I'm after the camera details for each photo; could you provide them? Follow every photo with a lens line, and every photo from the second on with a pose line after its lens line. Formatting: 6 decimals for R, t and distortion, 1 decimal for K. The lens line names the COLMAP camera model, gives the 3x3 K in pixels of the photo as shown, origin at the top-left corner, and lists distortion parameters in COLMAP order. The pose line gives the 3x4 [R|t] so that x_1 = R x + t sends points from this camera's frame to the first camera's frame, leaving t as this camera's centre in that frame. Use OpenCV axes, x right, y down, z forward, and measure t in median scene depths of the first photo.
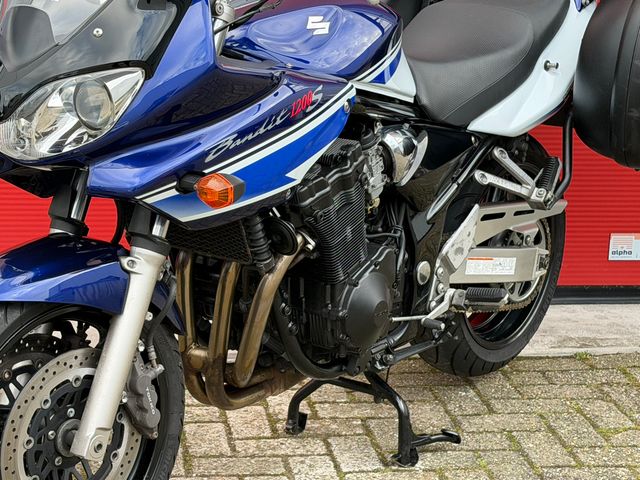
lens RADIAL K [[1486.0, 0, 320.5], [0, 1486.0, 258.6], [0, 0, 1]] dist [0.127192, 0.447553]
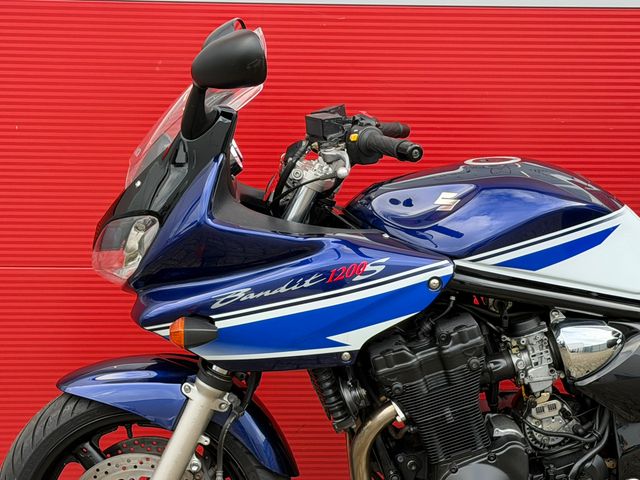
lens RADIAL K [[1486.0, 0, 320.5], [0, 1486.0, 258.6], [0, 0, 1]] dist [0.127192, 0.447553]
pose [[0.626212, 0.118916, -0.770531, 0.666995], [-0.197891, 0.980177, -0.009556, -0.086770], [0.754120, 0.158465, 0.637331, 0.289022]]
